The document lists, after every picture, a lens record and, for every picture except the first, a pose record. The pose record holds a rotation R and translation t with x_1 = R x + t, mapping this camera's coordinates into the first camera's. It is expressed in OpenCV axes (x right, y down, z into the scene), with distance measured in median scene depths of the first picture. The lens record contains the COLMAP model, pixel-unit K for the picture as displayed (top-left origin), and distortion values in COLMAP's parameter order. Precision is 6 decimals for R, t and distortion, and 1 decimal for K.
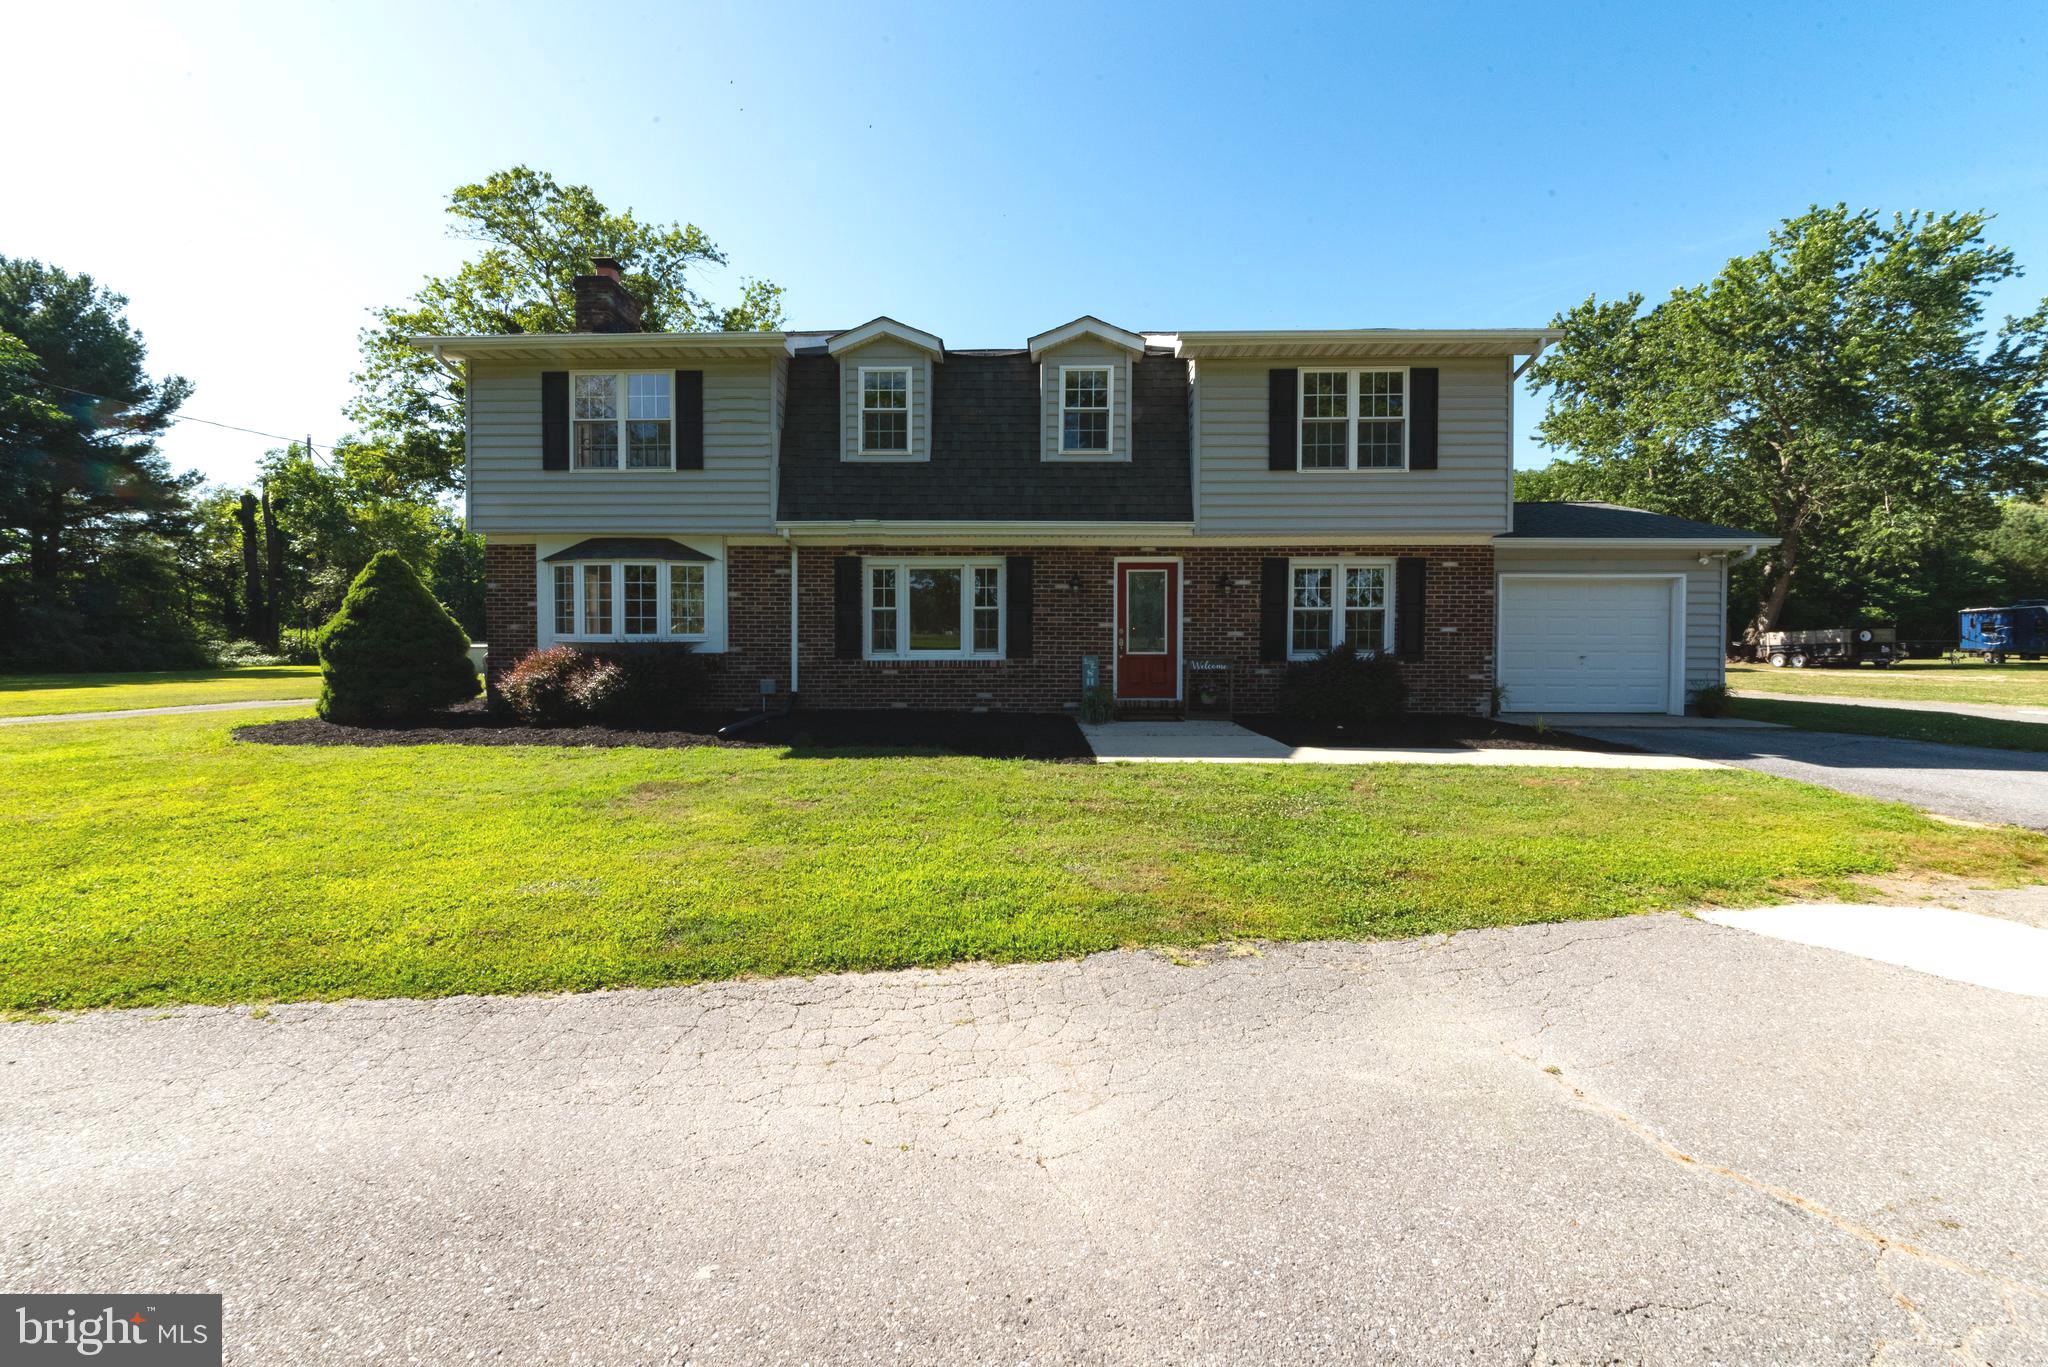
lens RADIAL K [[719.1, 0, 1024.0], [0, 719.1, 683.5], [0, 0, 1]] dist [0.001180, 0.000195]
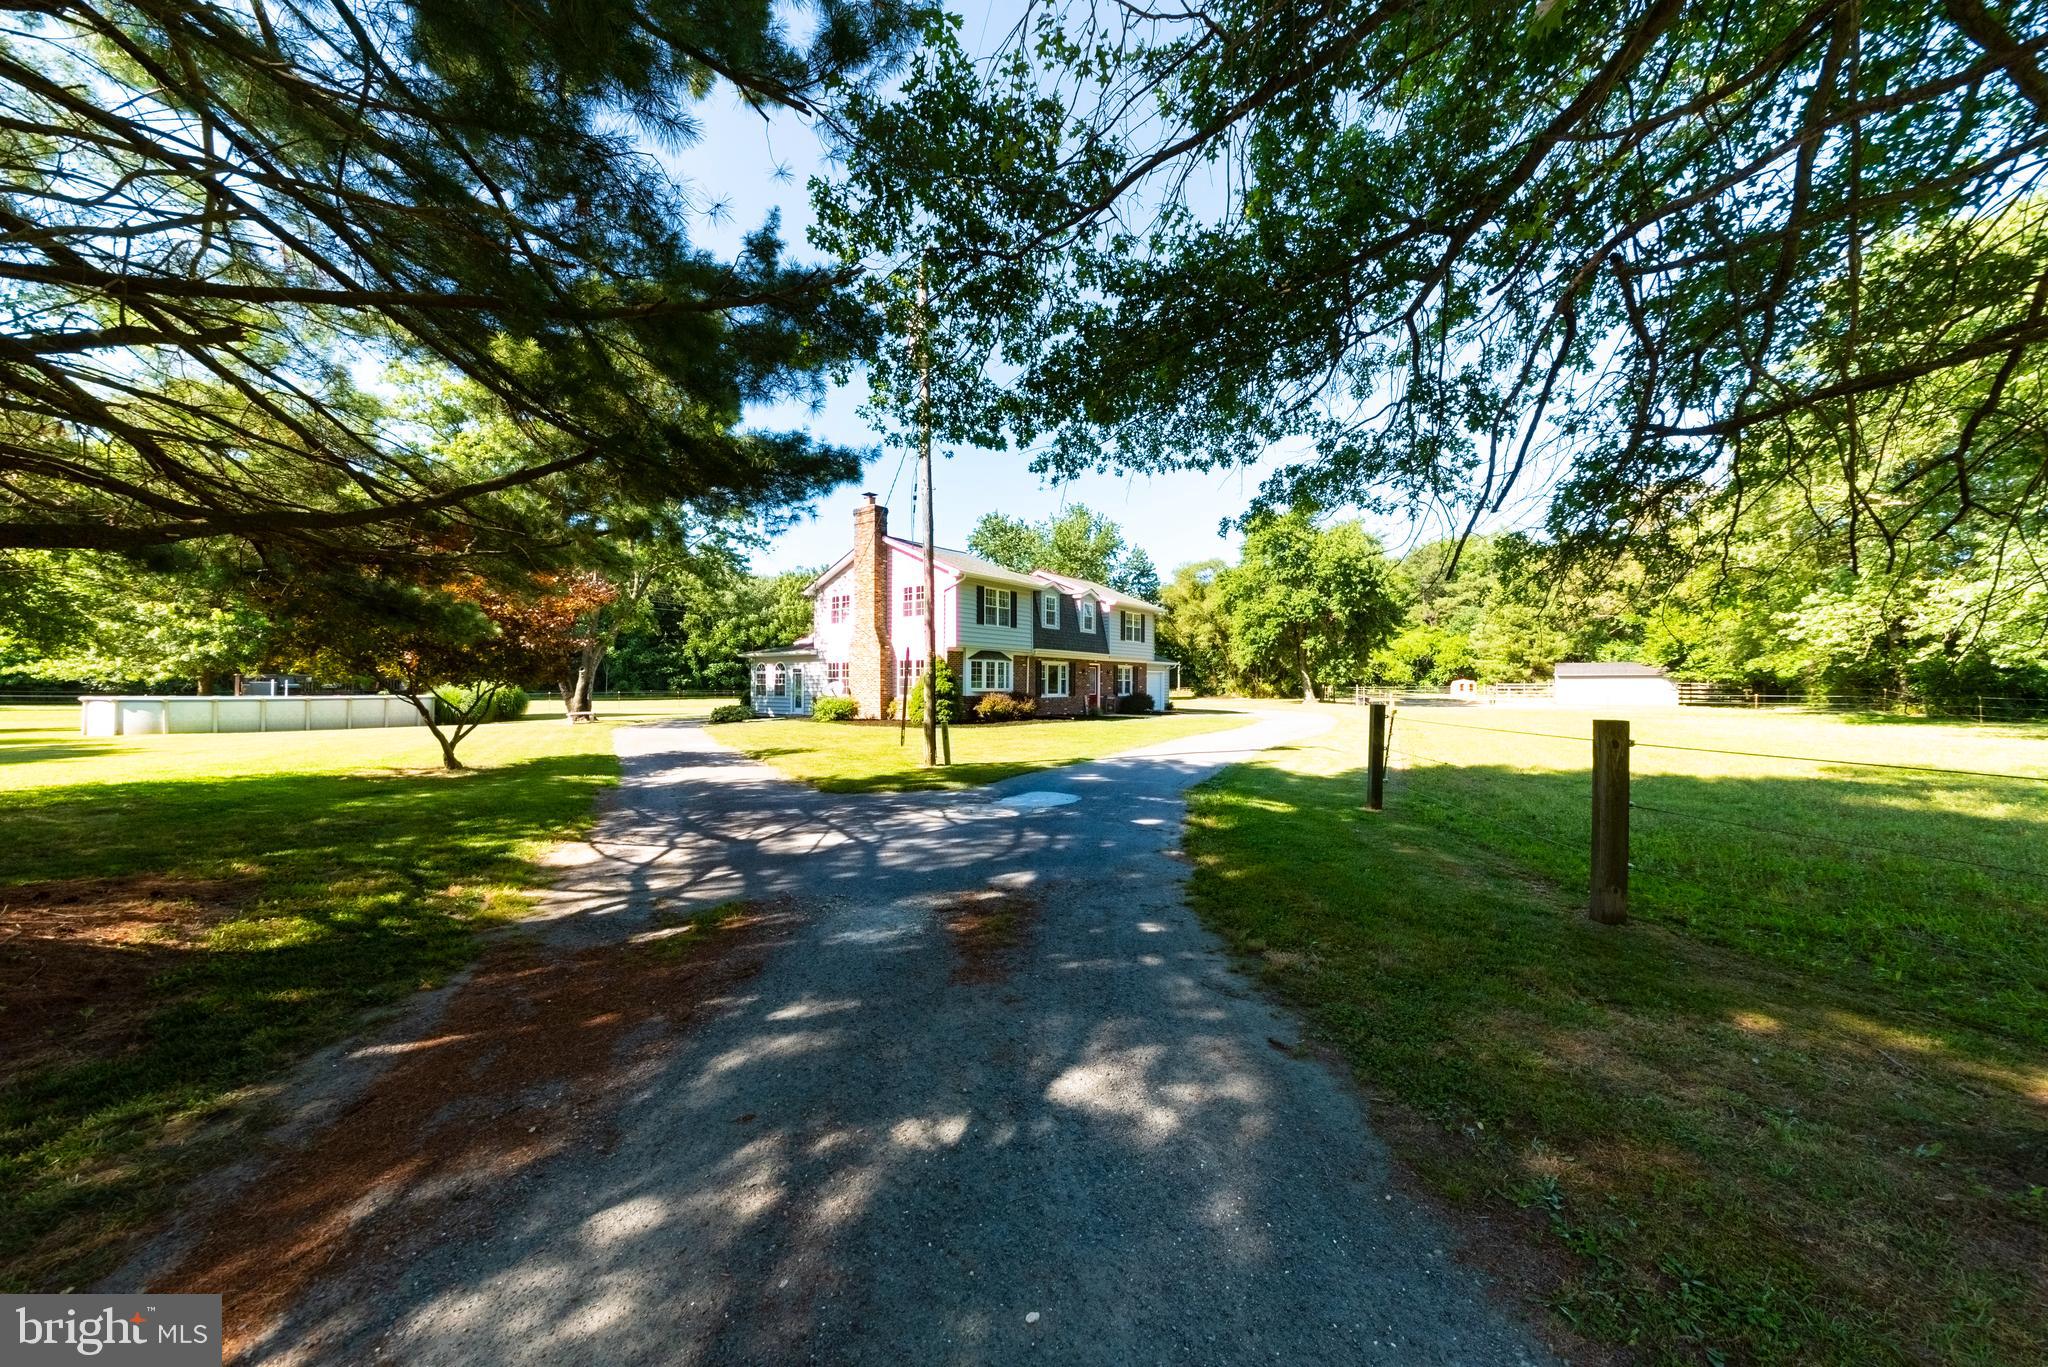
lens RADIAL K [[719.1, 0, 1024.0], [0, 719.1, 683.5], [0, 0, 1]] dist [0.001180, 0.000195]
pose [[0.594991, 0.003927, 0.803723, -2.528823], [0.008420, 0.999903, -0.011119, -0.056817], [-0.803688, 0.013383, 0.594900, -0.615843]]
